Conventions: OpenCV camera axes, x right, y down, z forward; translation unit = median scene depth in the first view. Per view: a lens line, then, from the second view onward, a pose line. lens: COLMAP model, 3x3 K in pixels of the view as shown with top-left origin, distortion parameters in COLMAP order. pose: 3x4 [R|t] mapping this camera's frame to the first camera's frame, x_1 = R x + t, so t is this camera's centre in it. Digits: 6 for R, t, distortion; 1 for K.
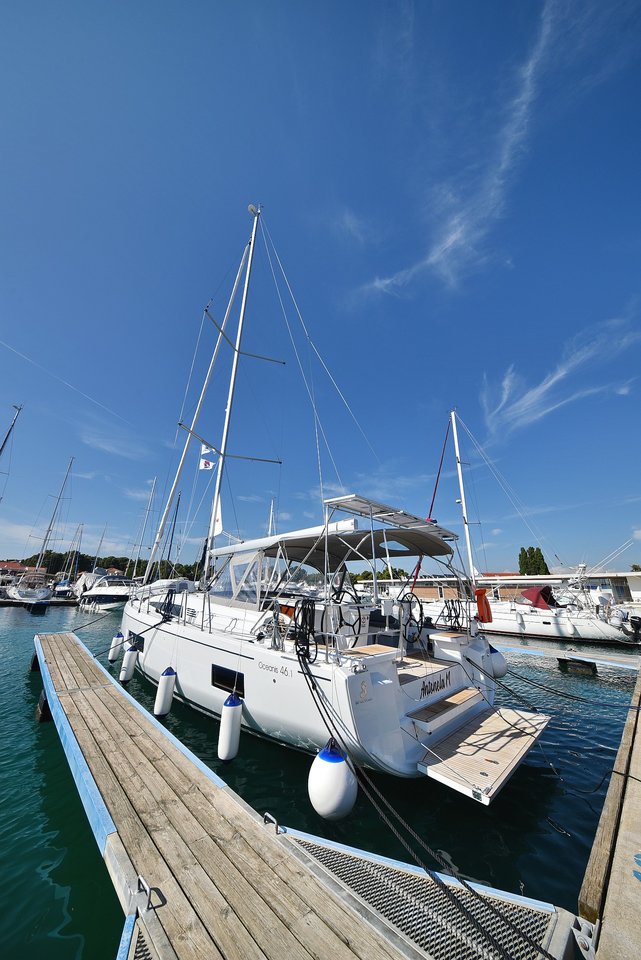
lens RADIAL K [[314.5, 0, 332.9], [0, 314.5, 480.7], [0, 0, 1]] dist [-0.012407, -0.000416]
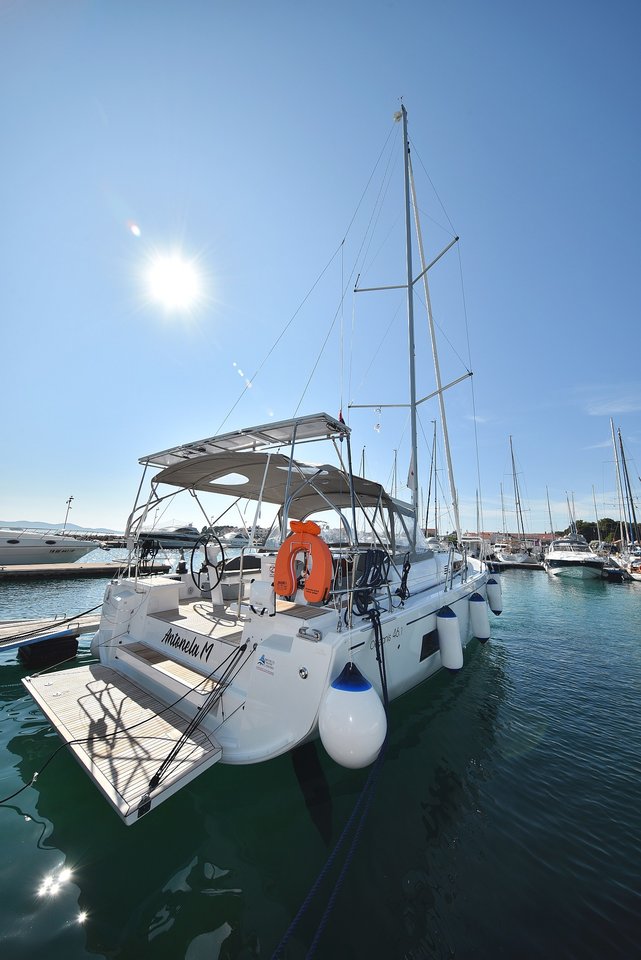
lens RADIAL K [[314.5, 0, 325.3], [0, 314.5, 477.4], [0, 0, 1]] dist [-0.012407, -0.000416]
pose [[0.114510, -0.224119, -0.967811, 1.181860], [0.303803, 0.935446, -0.180679, 0.479712], [0.945828, -0.273334, 0.175206, 1.242889]]
